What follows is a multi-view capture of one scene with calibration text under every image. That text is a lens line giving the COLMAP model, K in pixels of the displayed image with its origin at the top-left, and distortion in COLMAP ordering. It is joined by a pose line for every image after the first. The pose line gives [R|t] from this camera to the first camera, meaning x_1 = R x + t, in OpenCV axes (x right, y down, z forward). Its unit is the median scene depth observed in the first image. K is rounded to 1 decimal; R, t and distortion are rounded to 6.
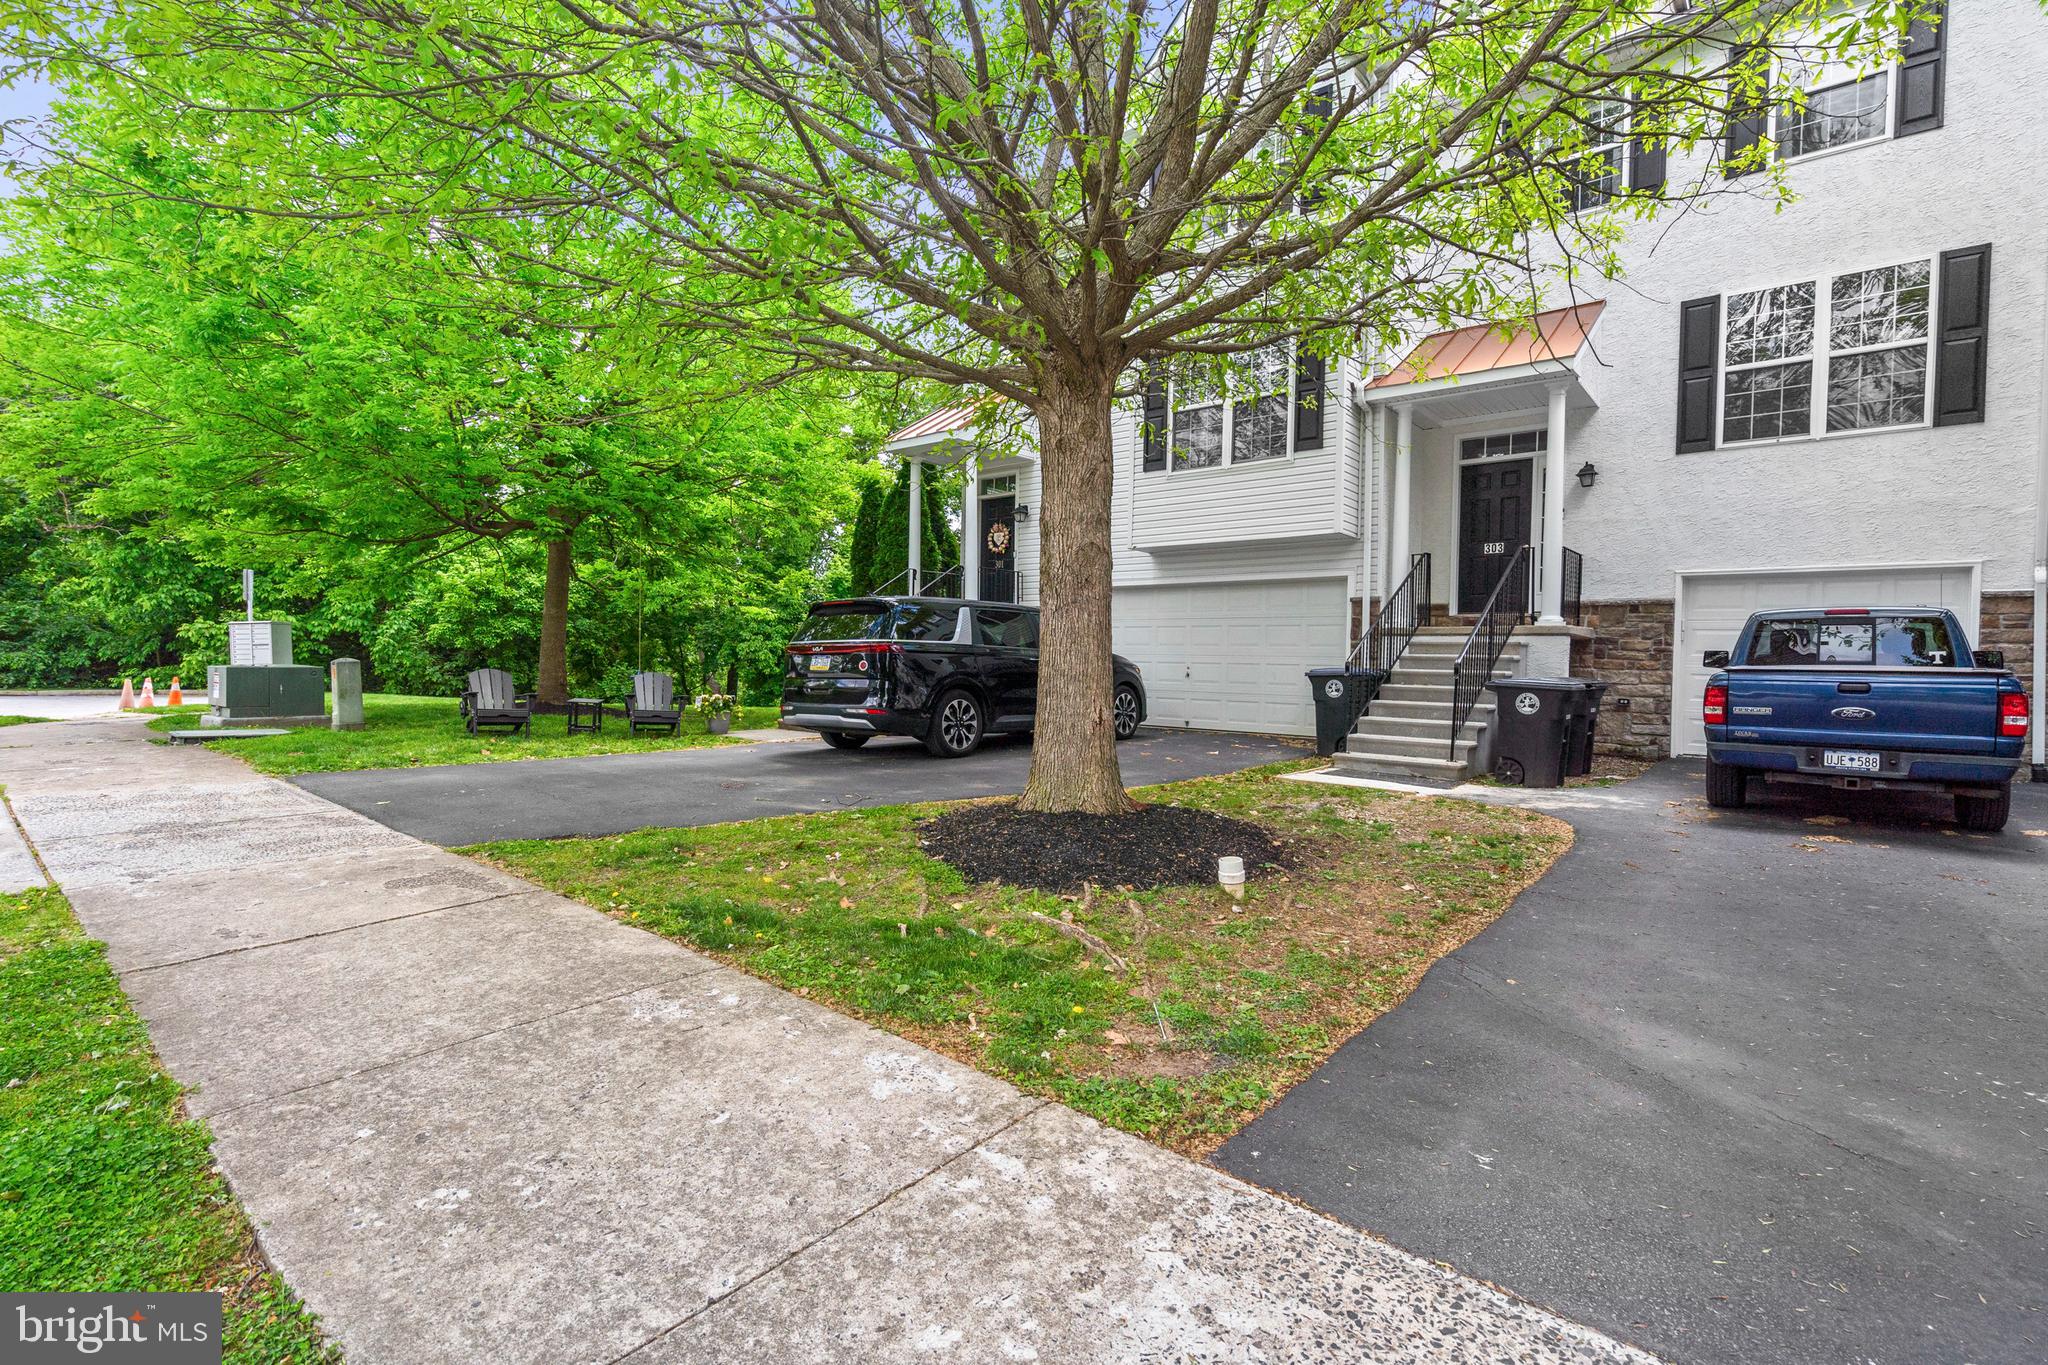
lens RADIAL K [[946.8, 0, 1021.4], [0, 946.8, 680.7], [0, 0, 1]] dist [-0.001981, 0.000450]
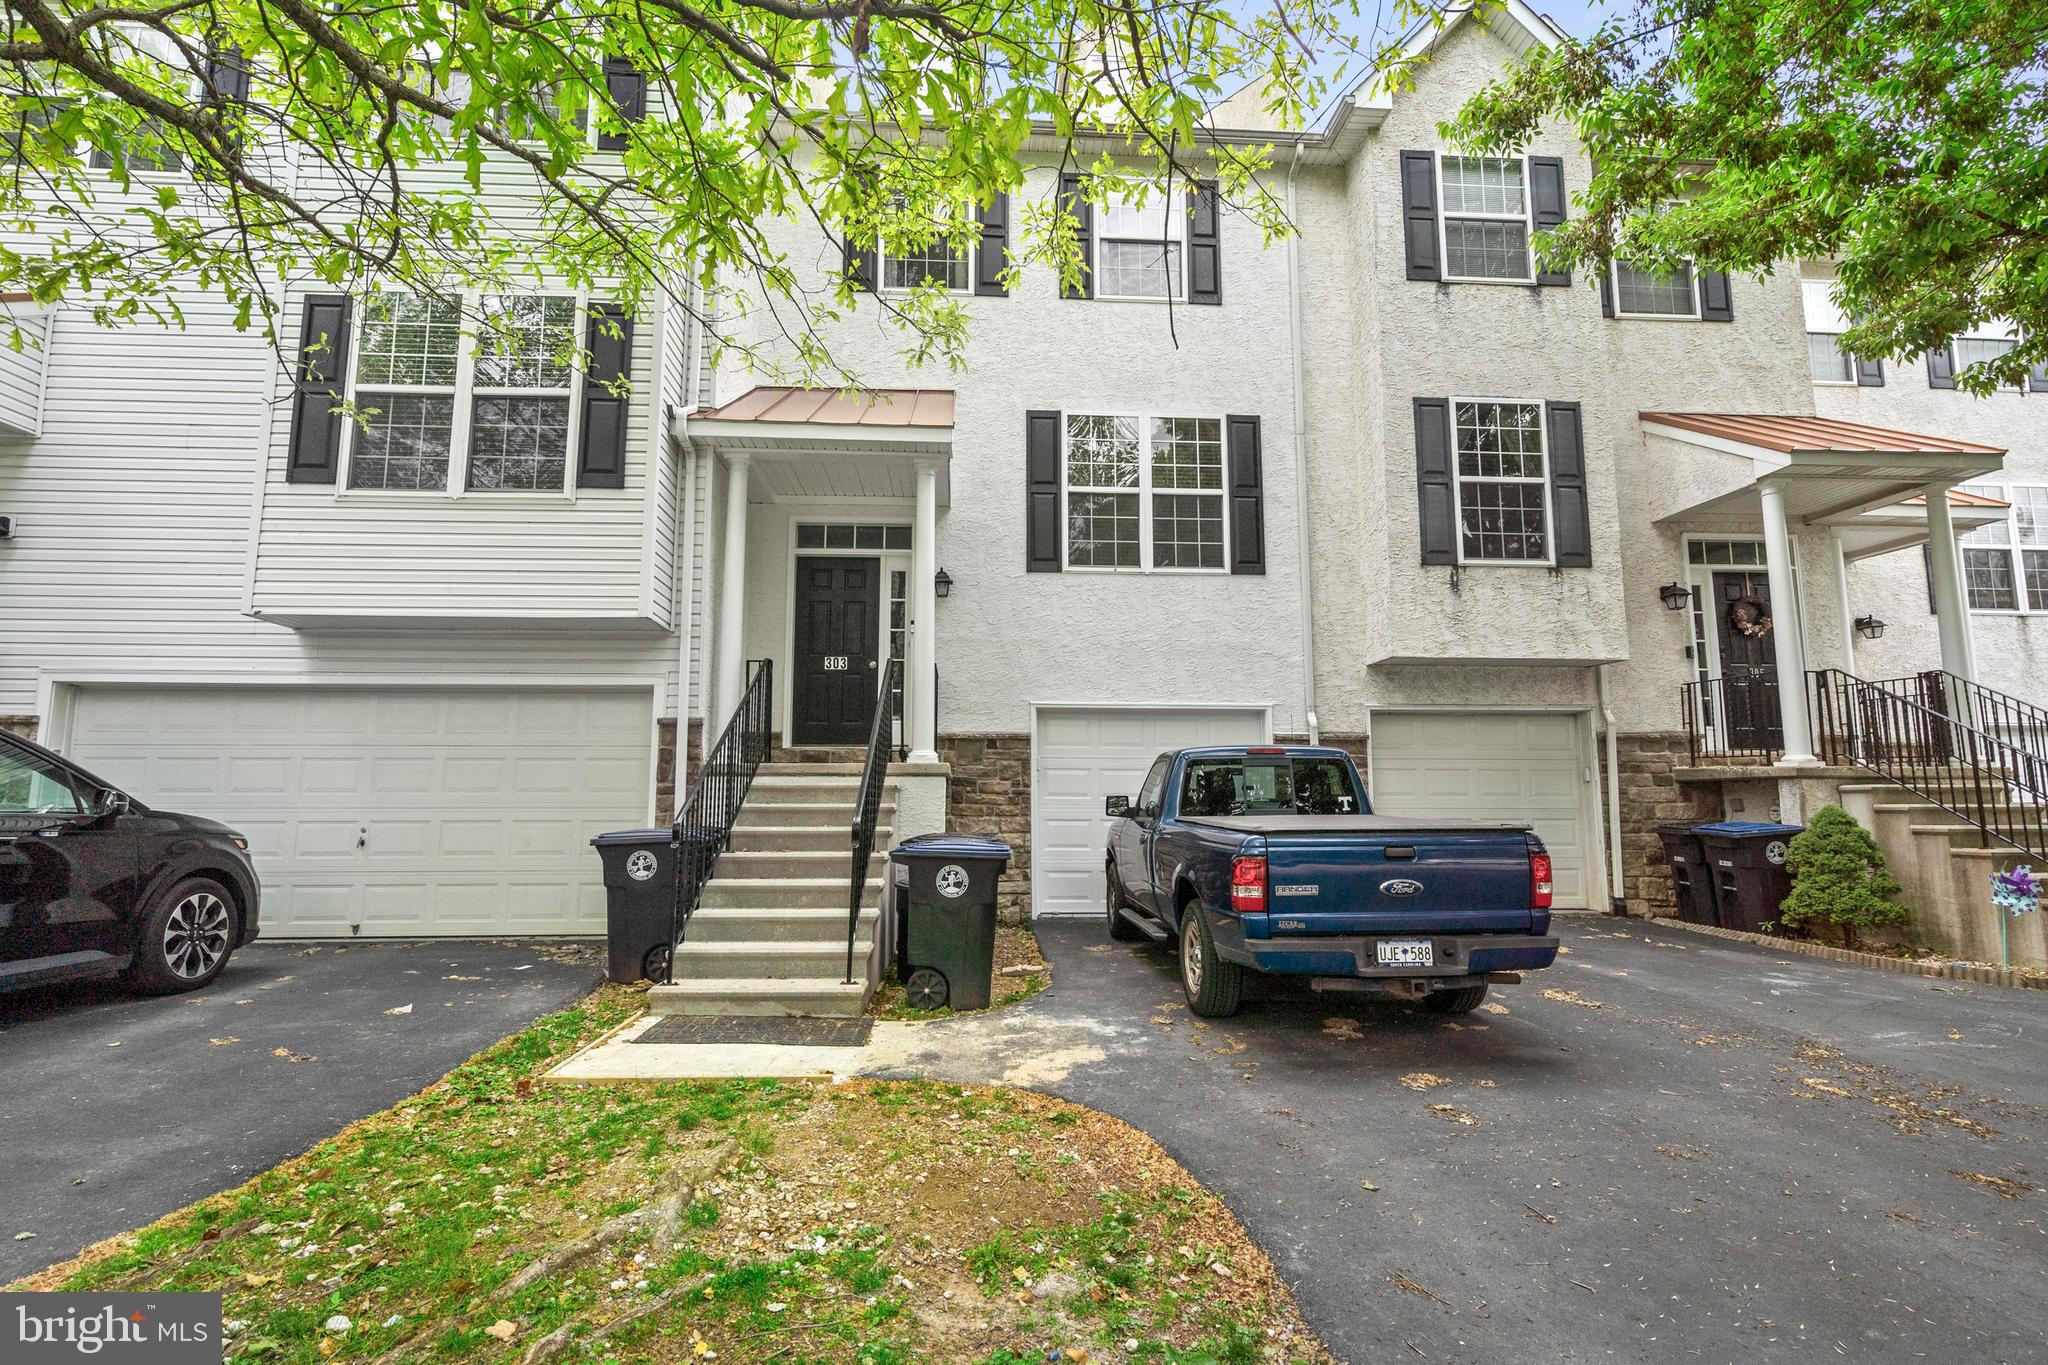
lens RADIAL K [[946.8, 0, 1021.4], [0, 946.8, 680.7], [0, 0, 1]] dist [-0.001981, 0.000450]
pose [[0.723922, 0.067205, 0.686601, 0.080542], [0.029192, 0.991368, -0.127814, -0.023153], [-0.689264, 0.112571, 0.715711, 0.373665]]
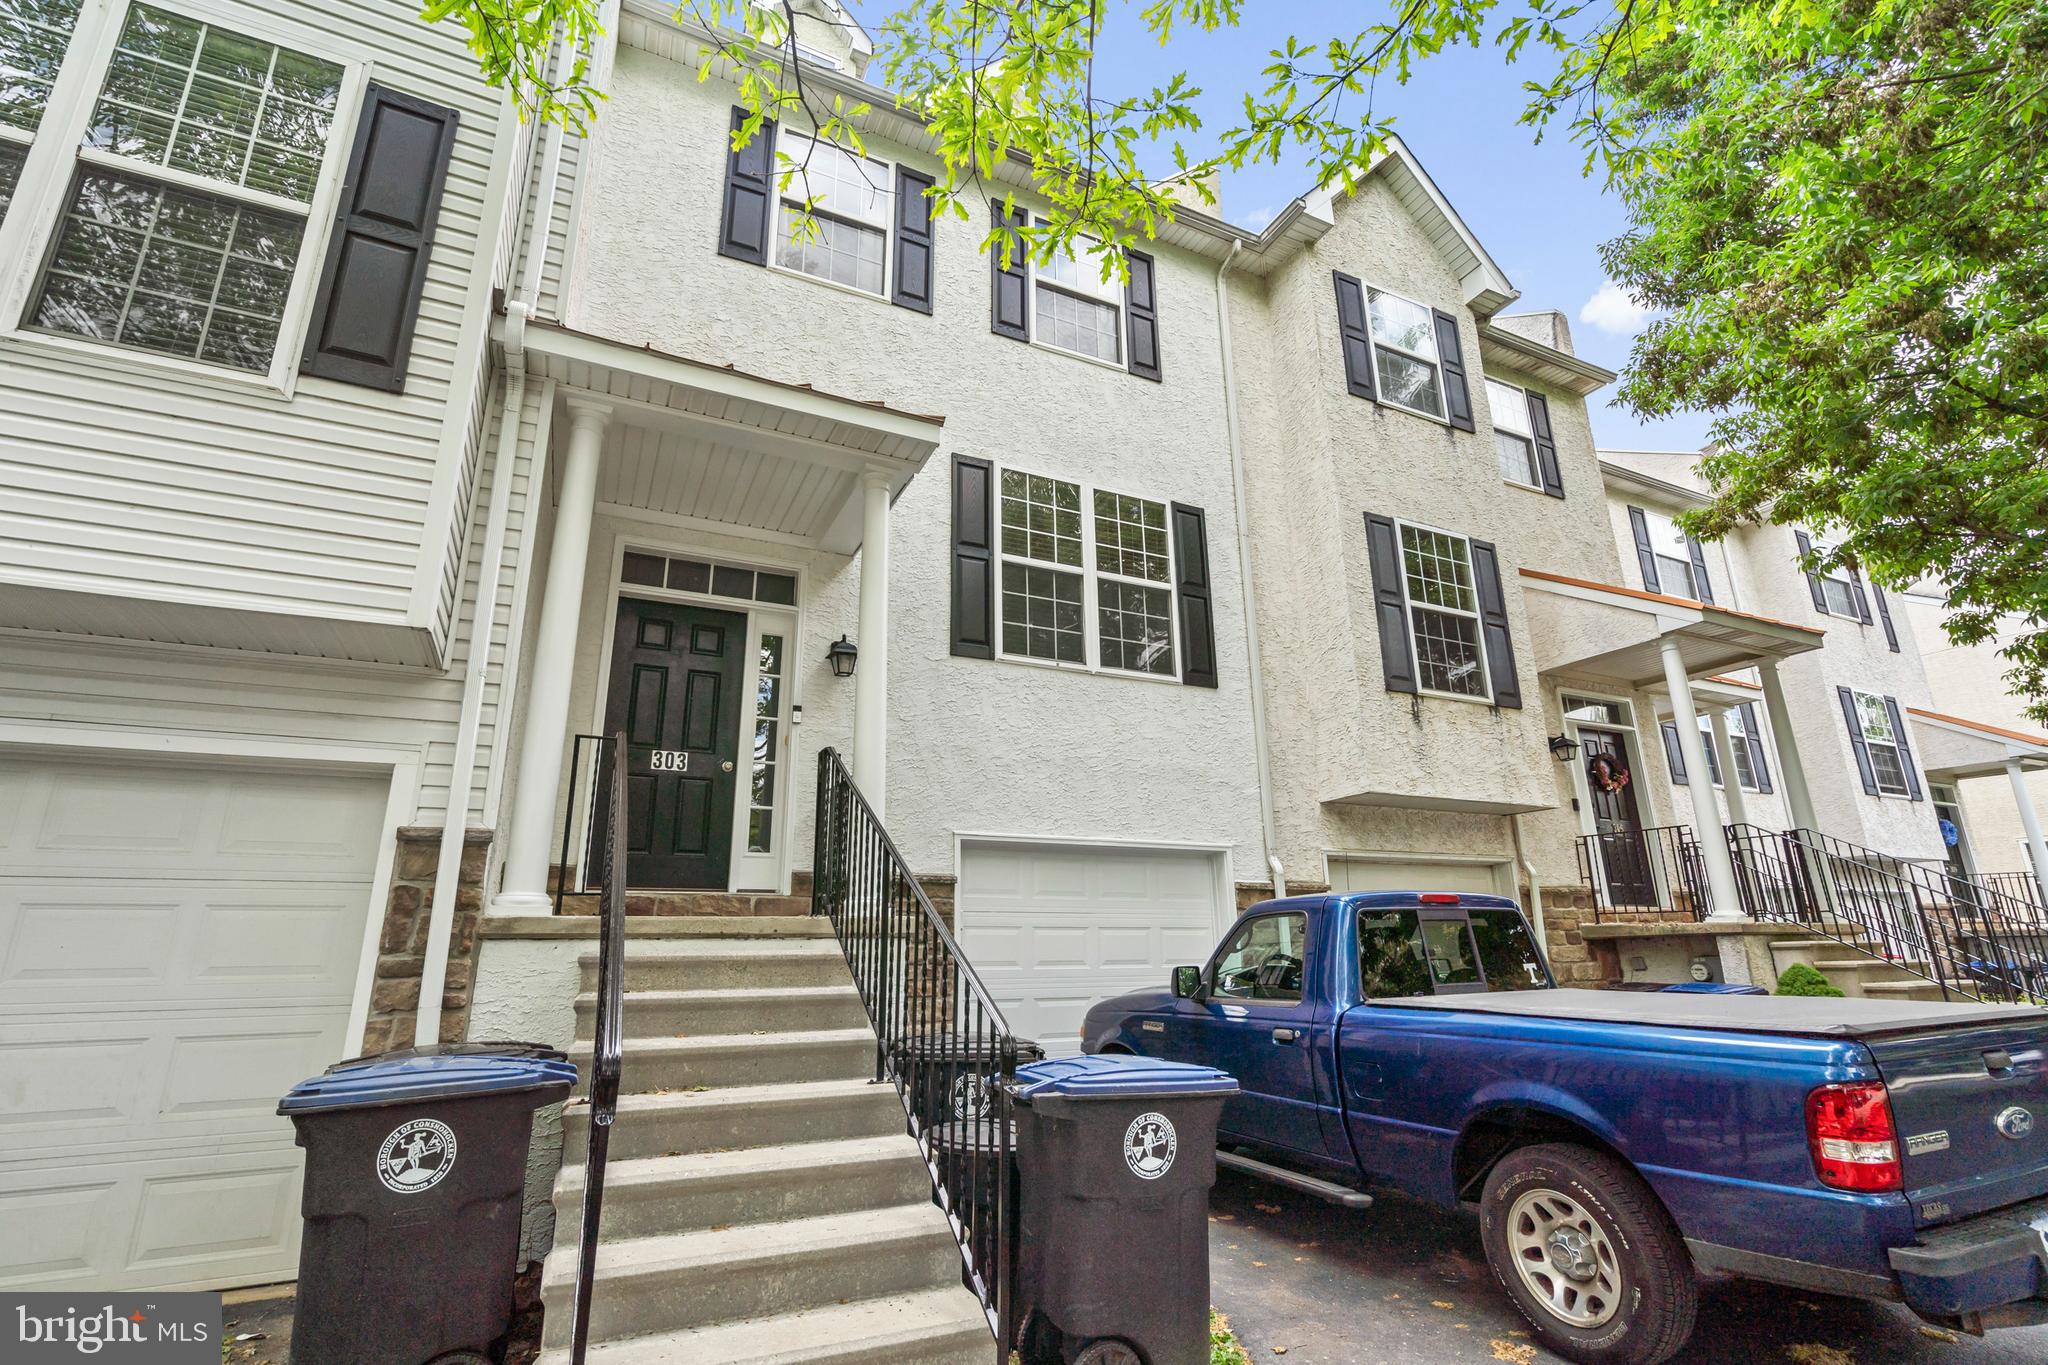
lens RADIAL K [[936.4, 0, 1024.0], [0, 936.4, 682.5], [0, 0, 1]] dist [0.000240, 0.000810]
pose [[0.414284, 0.233416, 0.879708, 0.136998], [0.043058, 0.960446, -0.275116, -0.036820], [-0.909128, 0.151855, 0.387847, 0.698992]]
